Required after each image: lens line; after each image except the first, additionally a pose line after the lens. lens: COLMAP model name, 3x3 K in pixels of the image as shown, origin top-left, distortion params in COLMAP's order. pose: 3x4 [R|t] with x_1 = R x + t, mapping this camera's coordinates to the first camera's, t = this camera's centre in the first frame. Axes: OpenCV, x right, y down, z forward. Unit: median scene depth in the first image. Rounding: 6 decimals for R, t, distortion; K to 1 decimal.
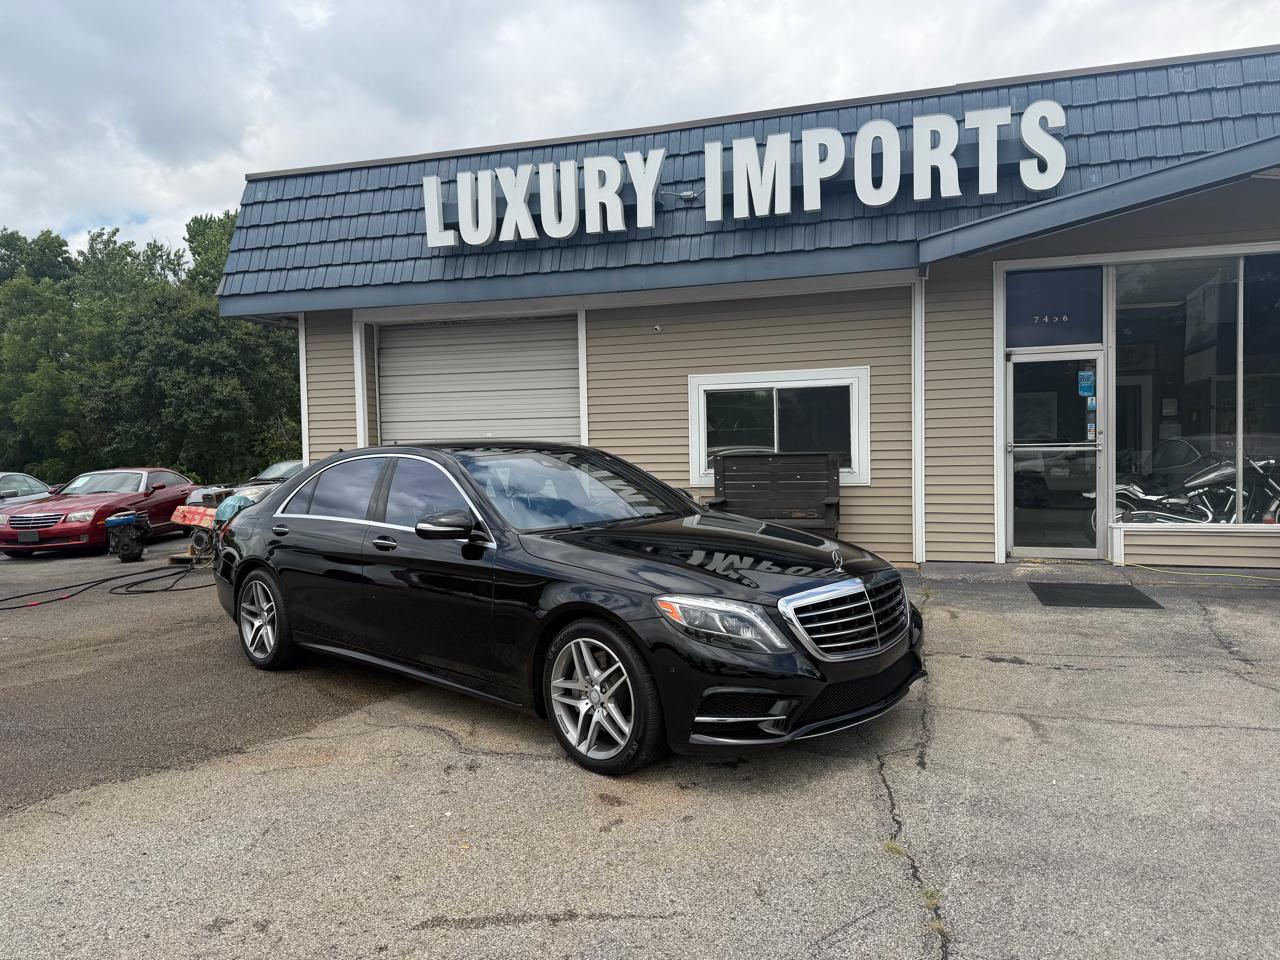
lens RADIAL K [[888.5, 0, 640.1], [0, 888.5, 491.1], [0, 0, 1]] dist [0.057330, -0.079312]
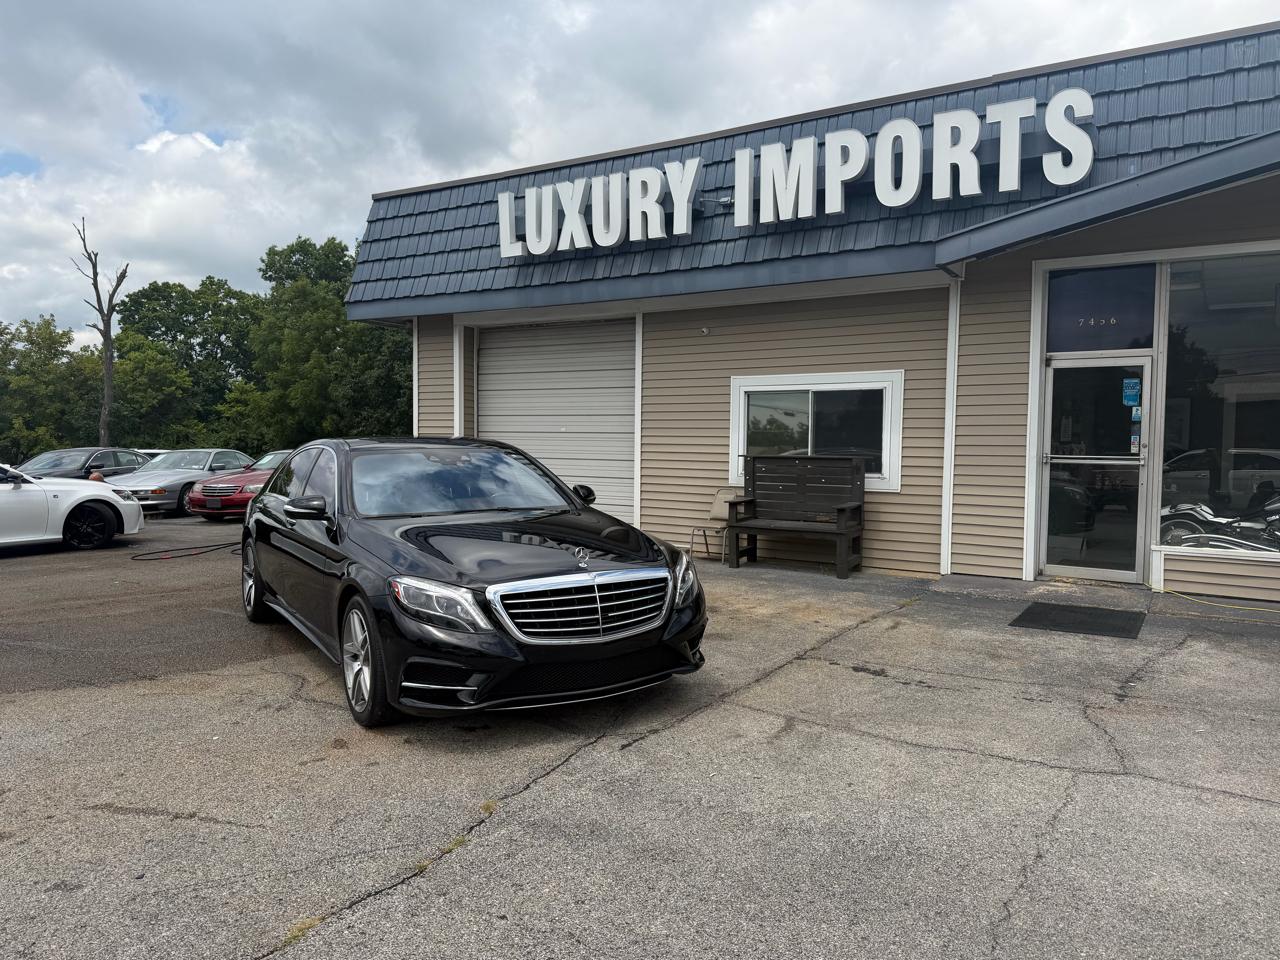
lens RADIAL K [[888.5, 0, 642.7], [0, 888.5, 496.7], [0, 0, 1]] dist [0.057330, -0.079312]
pose [[0.965470, 0.046623, -0.256308, 0.252579], [-0.042861, 0.998876, 0.020245, -0.009827], [0.256964, -0.008560, 0.966383, -0.018834]]
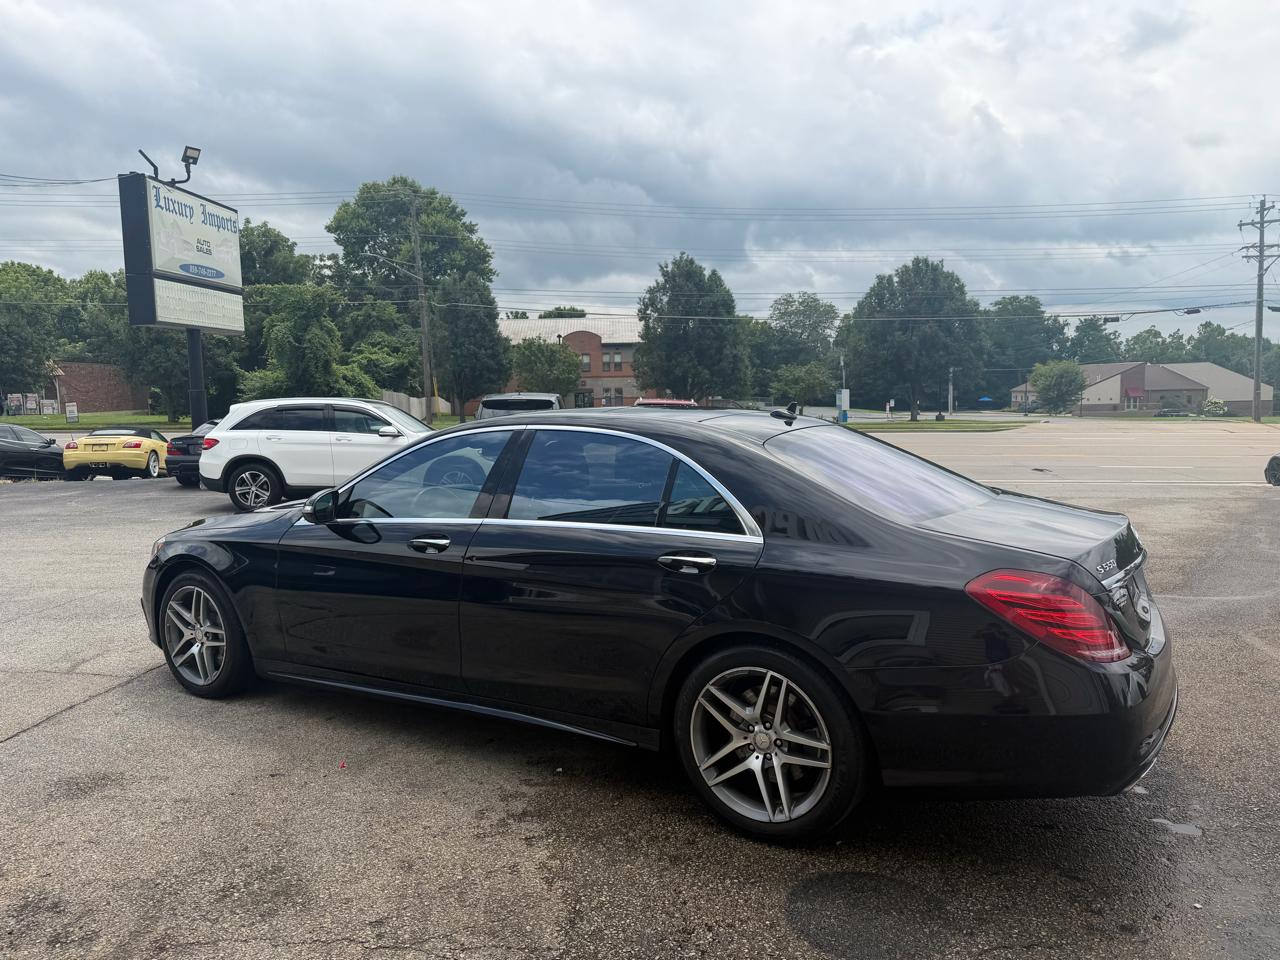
lens RADIAL K [[888.5, 0, 644.3], [0, 888.5, 508.6], [0, 0, 1]] dist [0.057330, -0.079312]
pose [[-0.977781, 0.072285, -0.196771, -0.039390], [0.035879, 0.982523, 0.182653, -0.067644], [0.206535, 0.171535, -0.963286, 1.091458]]
